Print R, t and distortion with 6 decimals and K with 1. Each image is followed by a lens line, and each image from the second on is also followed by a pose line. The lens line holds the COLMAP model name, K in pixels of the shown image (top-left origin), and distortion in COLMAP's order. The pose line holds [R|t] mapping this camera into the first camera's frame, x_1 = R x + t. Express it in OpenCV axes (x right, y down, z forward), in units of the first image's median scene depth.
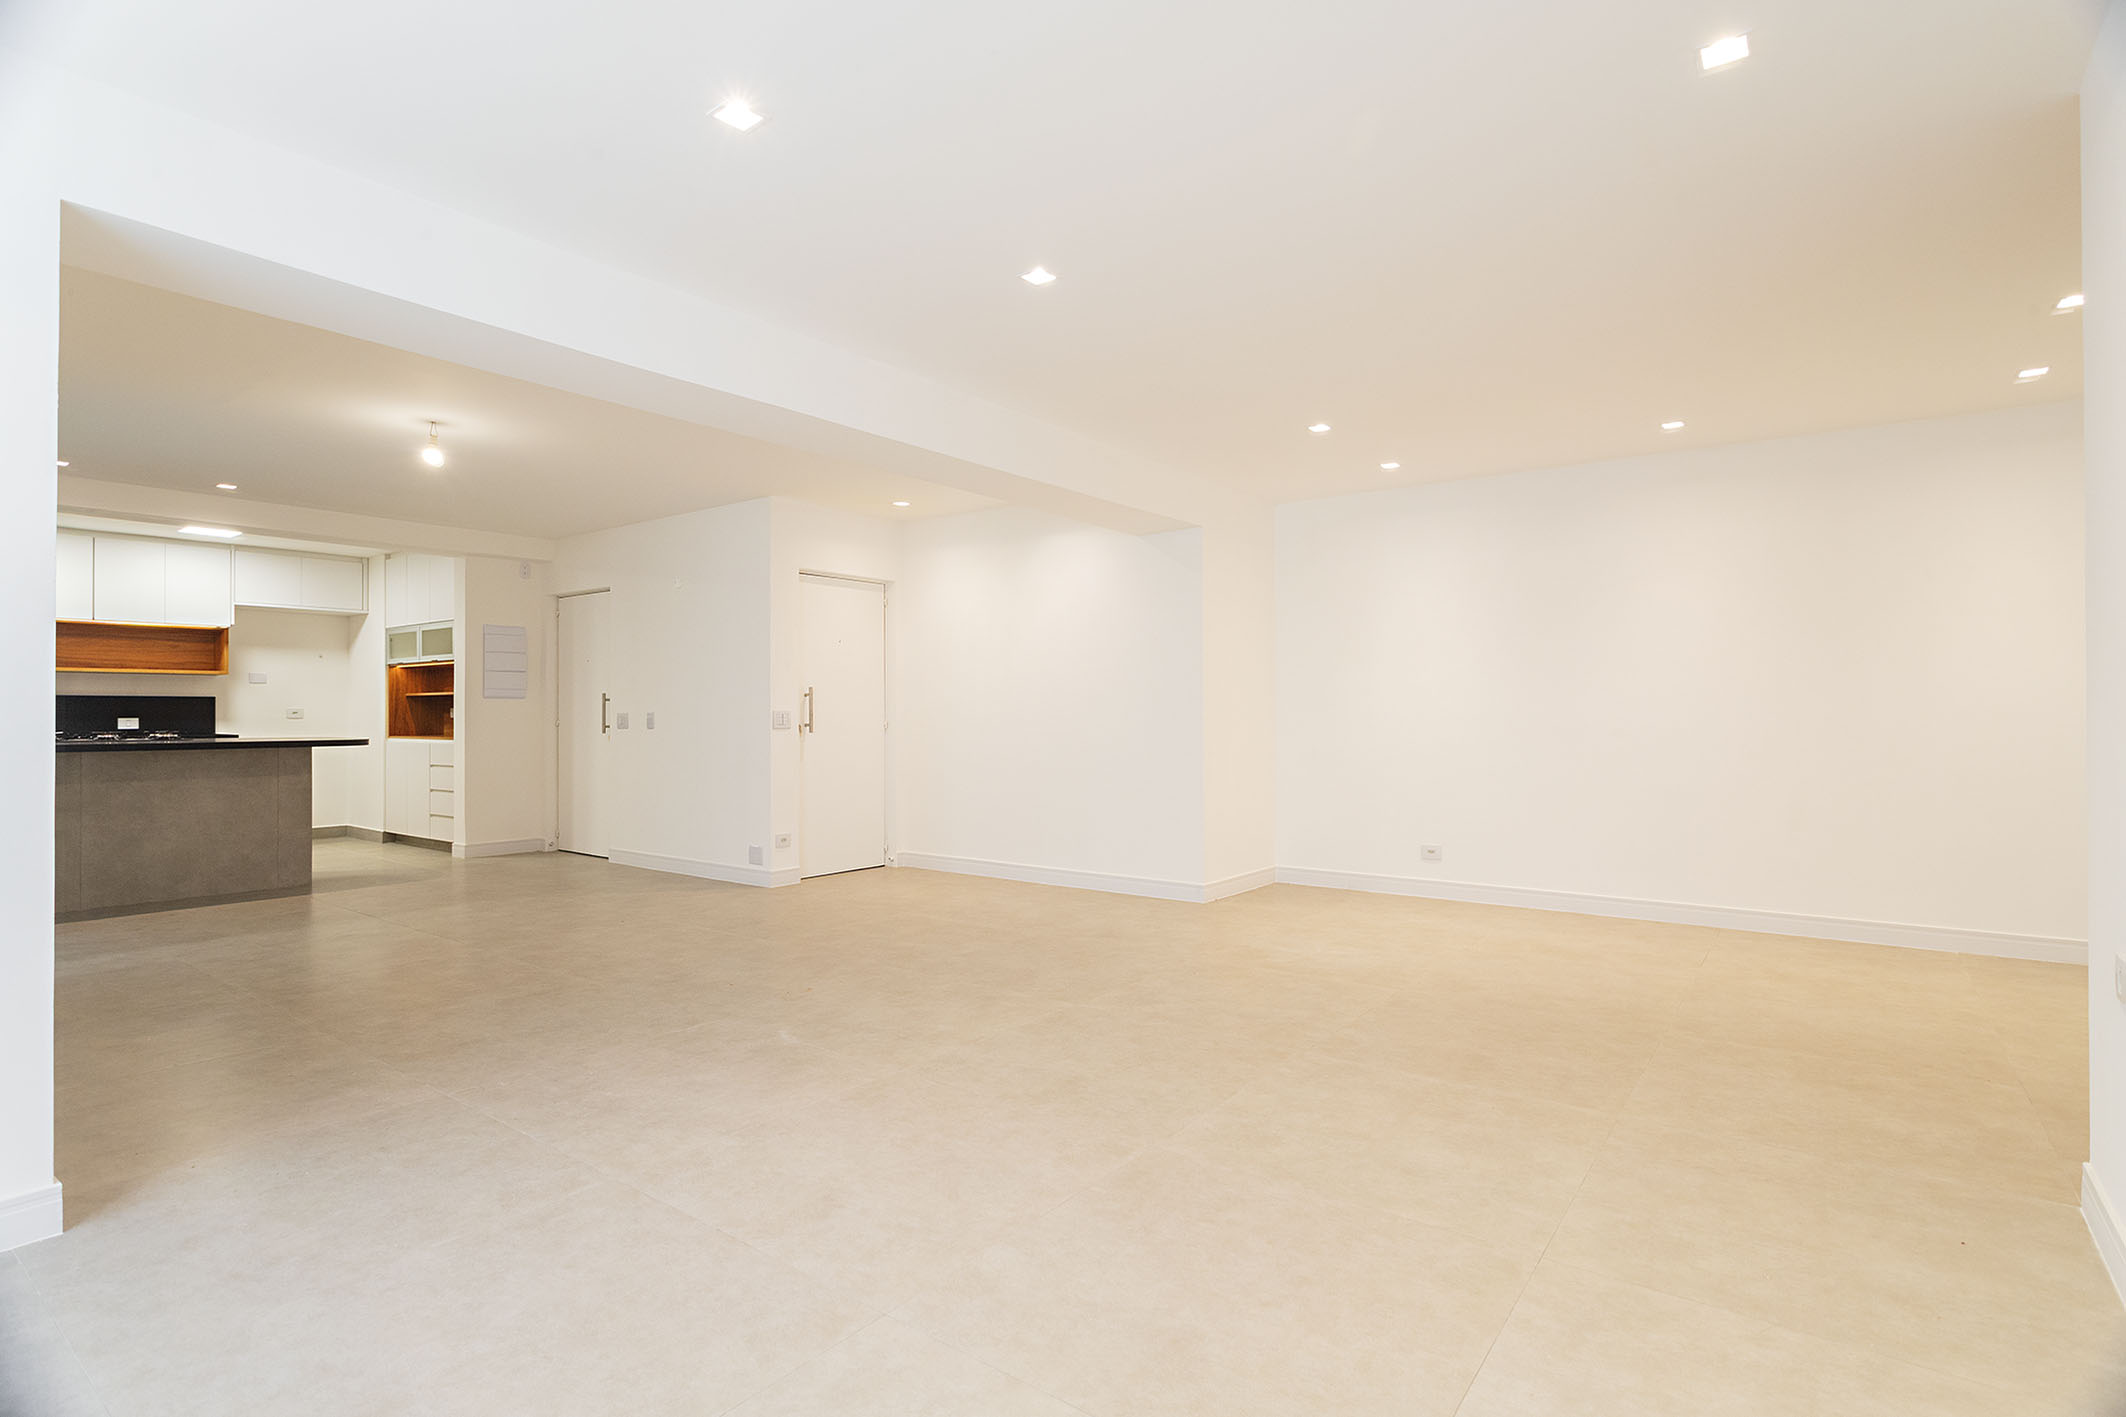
lens RADIAL K [[1032.6, 0, 1069.8], [0, 1032.6, 709.4], [0, 0, 1]] dist [-0.016455, 0.006404]
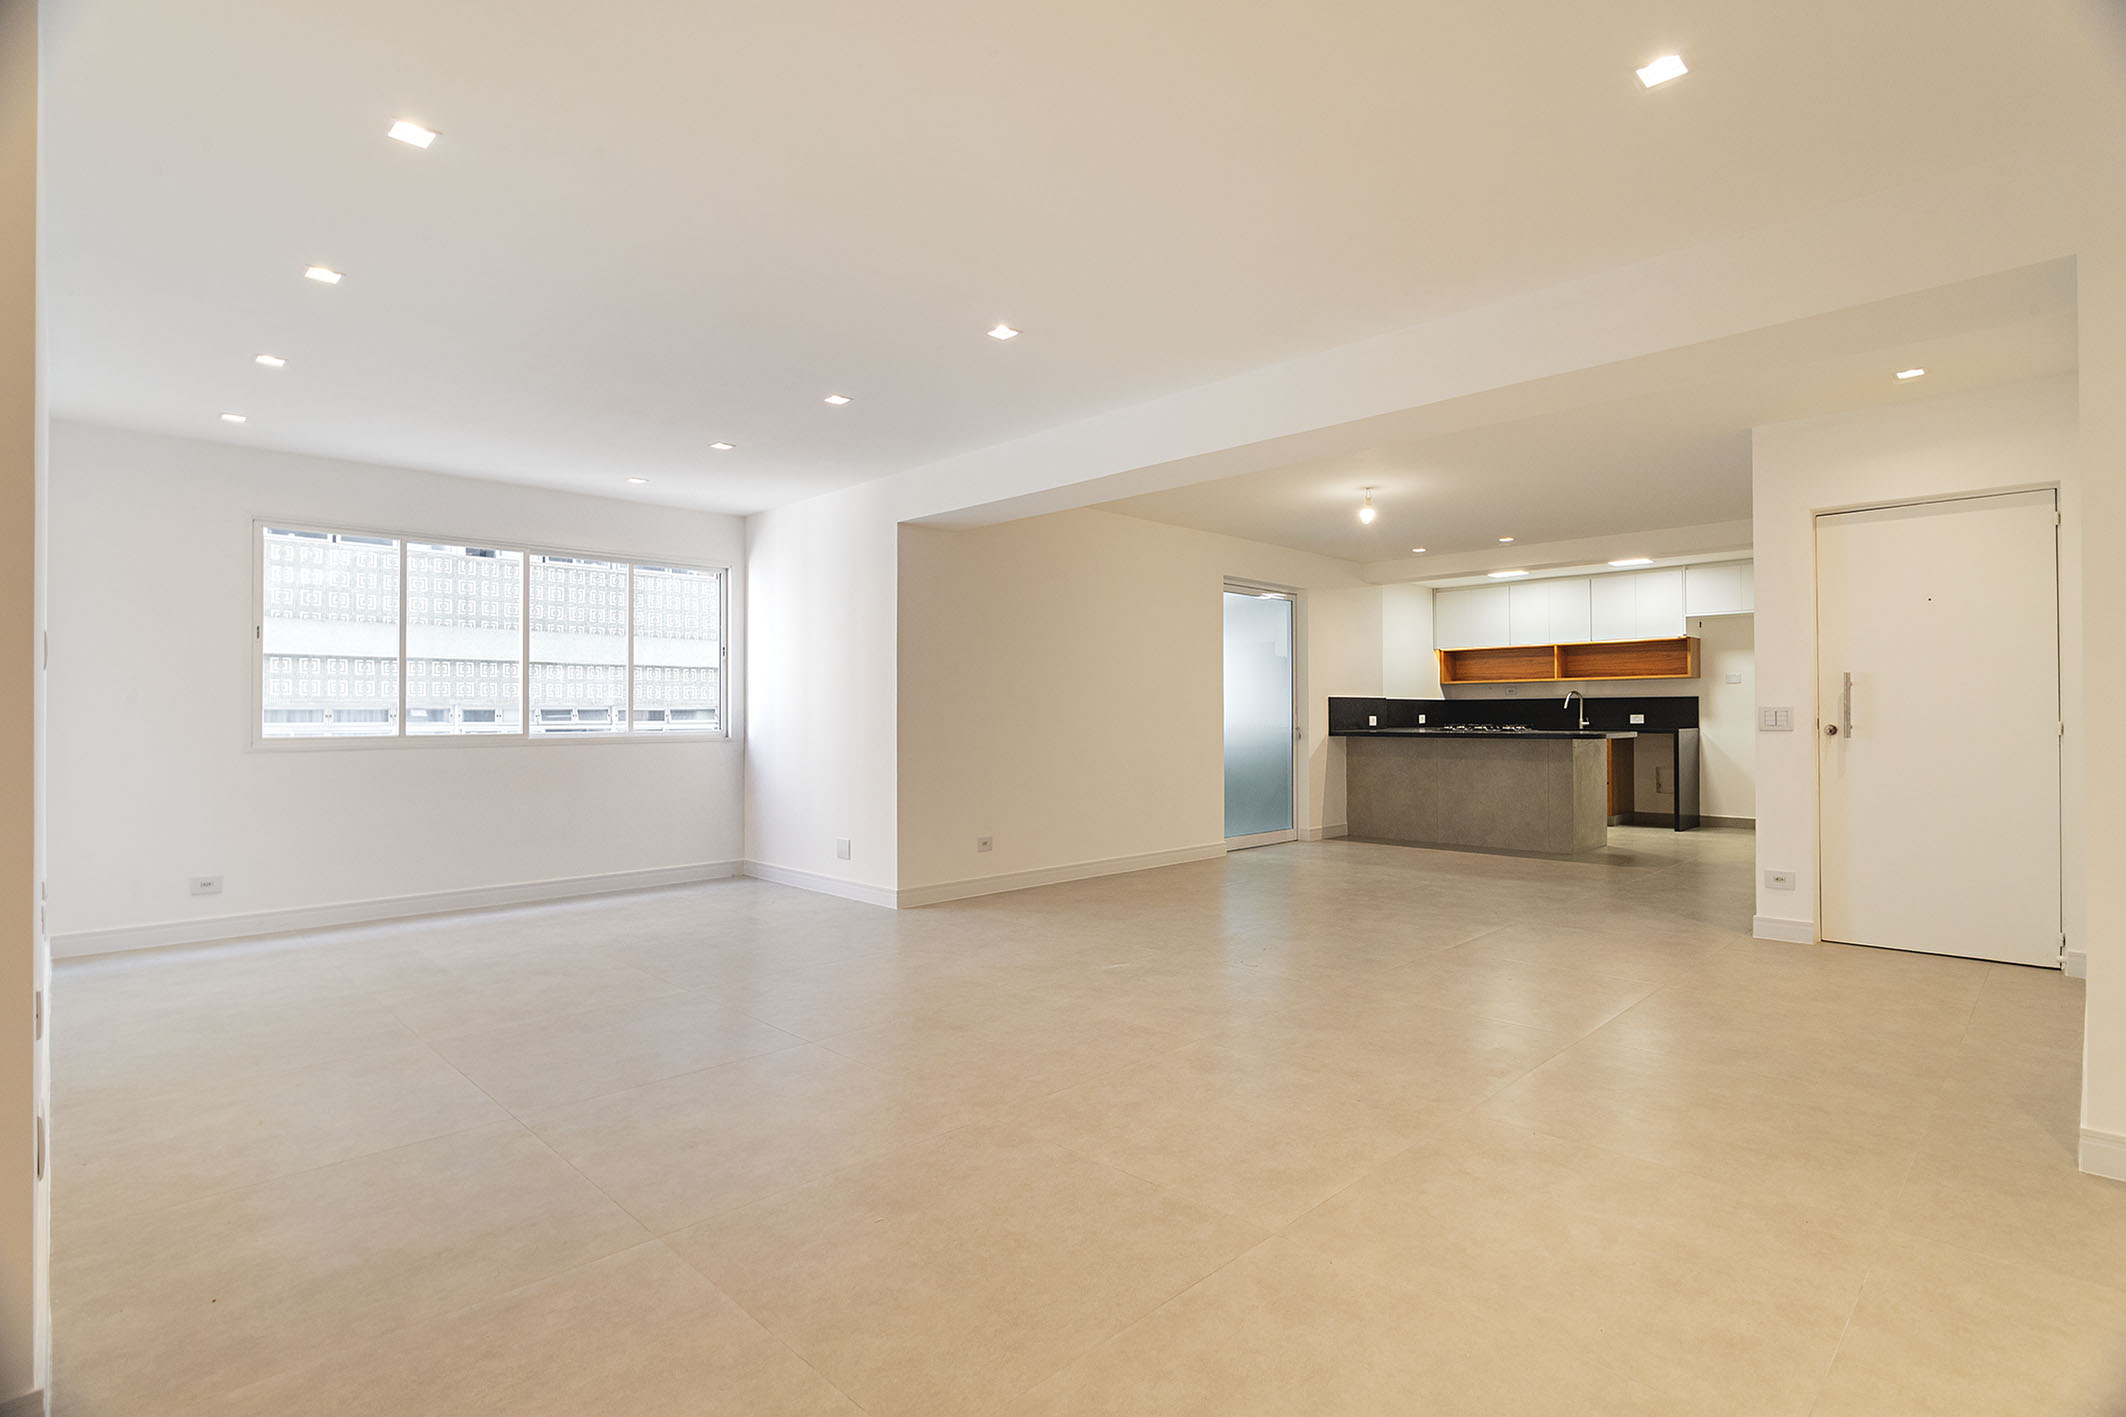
lens RADIAL K [[1032.6, 0, 1081.0], [0, 1032.6, 703.7], [0, 0, 1]] dist [-0.016455, 0.006404]
pose [[-0.129990, -0.009078, -0.991474, 0.520850], [0.008363, 0.999912, -0.010252, 0.002573], [0.991480, -0.009624, -0.129902, 0.586111]]
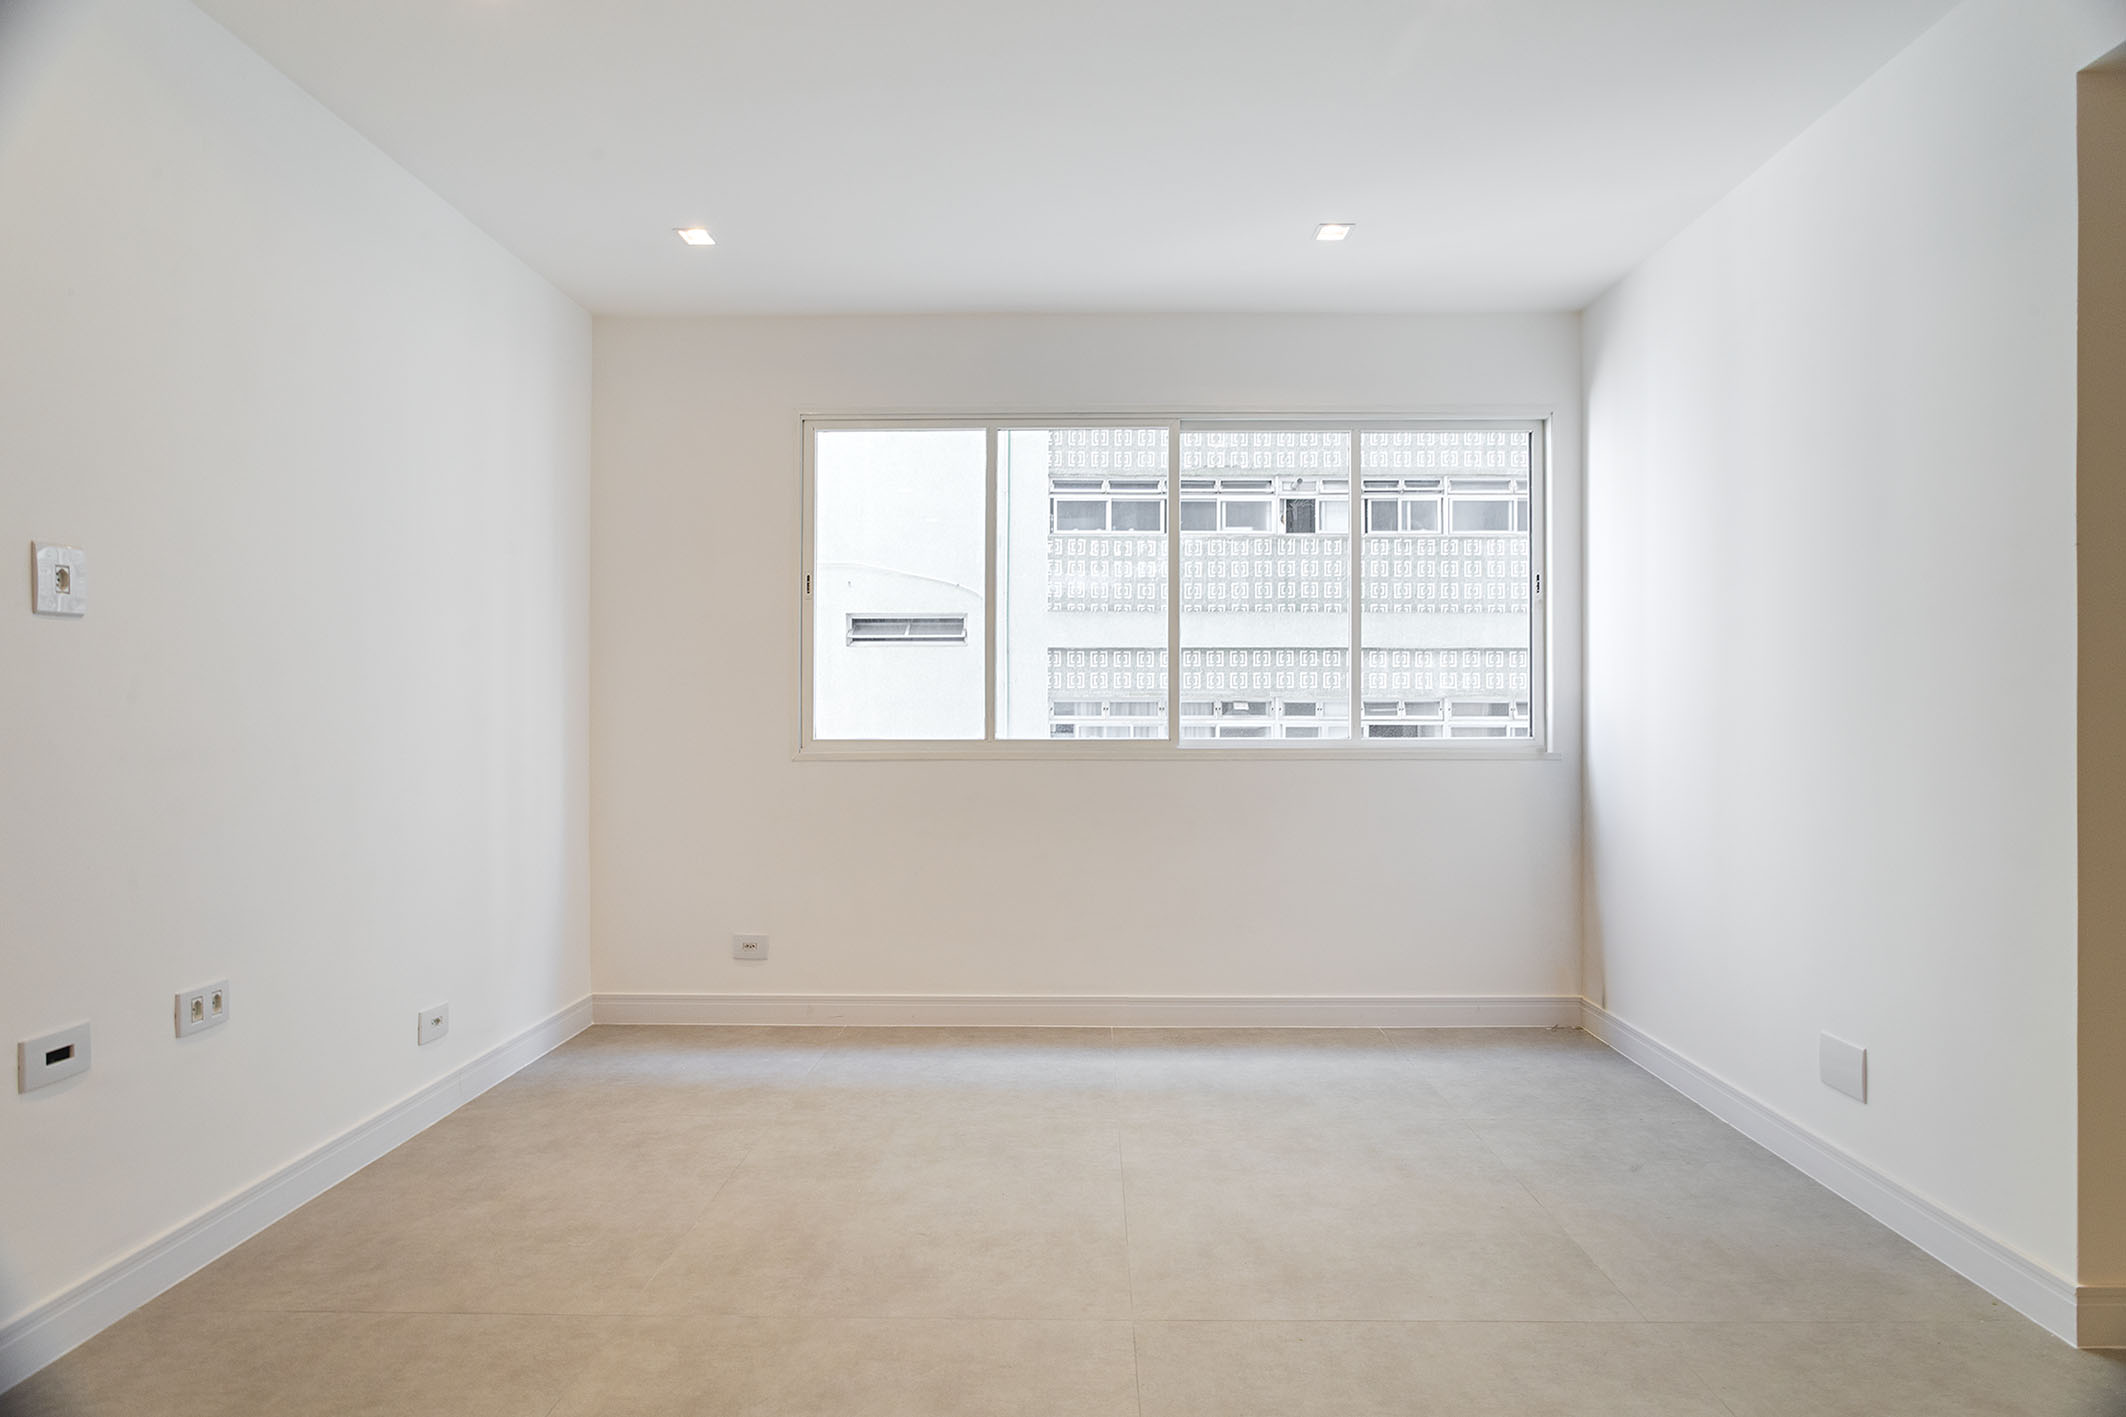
lens RADIAL K [[1032.6, 0, 1064.4], [0, 1032.6, 707.5], [0, 0, 1]] dist [-0.016455, 0.006404]
pose [[-0.811964, -0.000941, -0.583707, 0.041707], [0.002985, 0.999979, -0.005765, 0.002225], [0.583700, -0.006423, -0.811944, 0.380406]]
